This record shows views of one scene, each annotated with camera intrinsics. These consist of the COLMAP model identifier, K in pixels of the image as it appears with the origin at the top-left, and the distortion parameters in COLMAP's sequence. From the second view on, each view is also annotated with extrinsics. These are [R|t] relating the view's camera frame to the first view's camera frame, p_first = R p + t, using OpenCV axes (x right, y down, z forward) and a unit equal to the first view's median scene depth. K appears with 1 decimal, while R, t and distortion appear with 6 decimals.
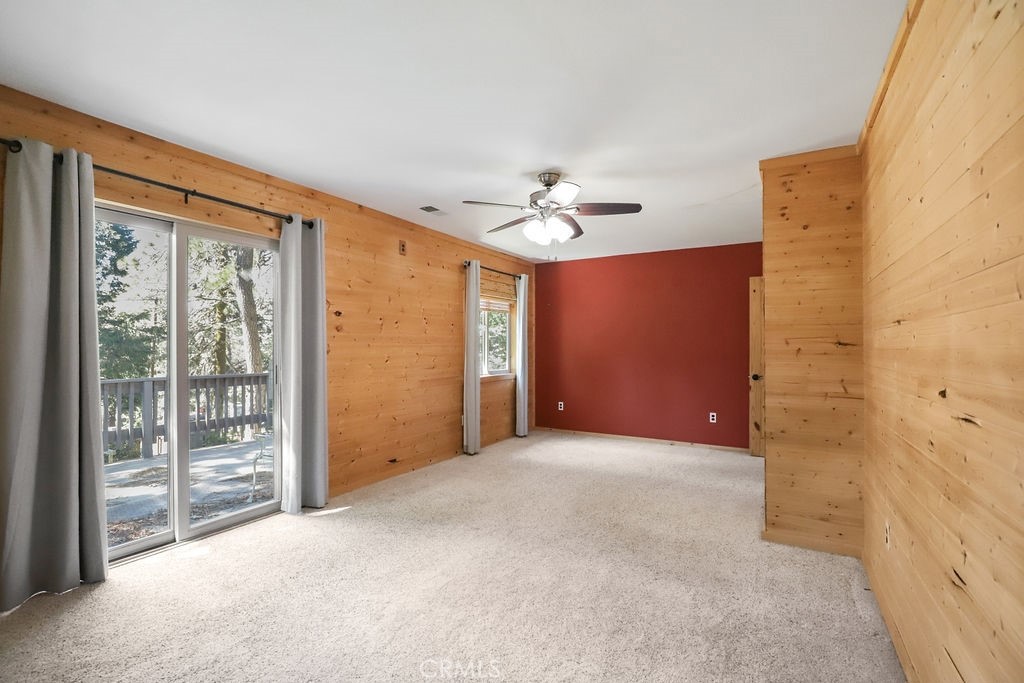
lens RADIAL K [[473.2, 0, 497.4], [0, 473.2, 346.4], [0, 0, 1]] dist [-0.032009, 0.010654]
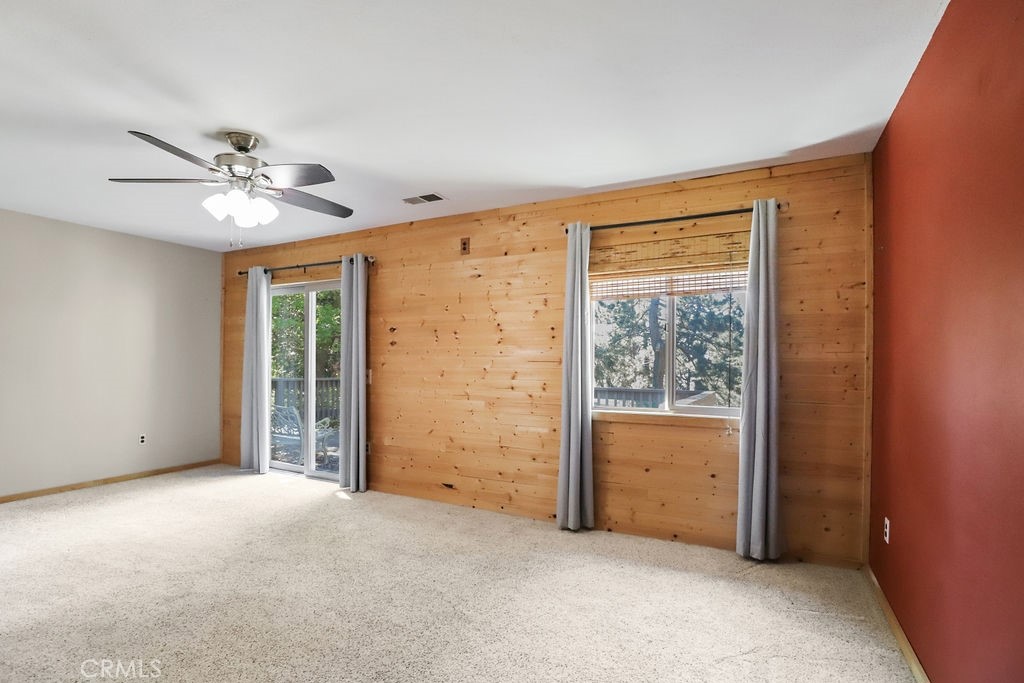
lens RADIAL K [[485.1, 0, 516.2], [0, 485.1, 363.6], [0, 0, 1]] dist [-0.036629, 0.036798]
pose [[0.066747, 0.002073, -0.997768, 0.826033], [-0.006696, 0.999976, 0.001630, 0.005808], [0.997747, 0.006572, 0.066759, 1.232347]]
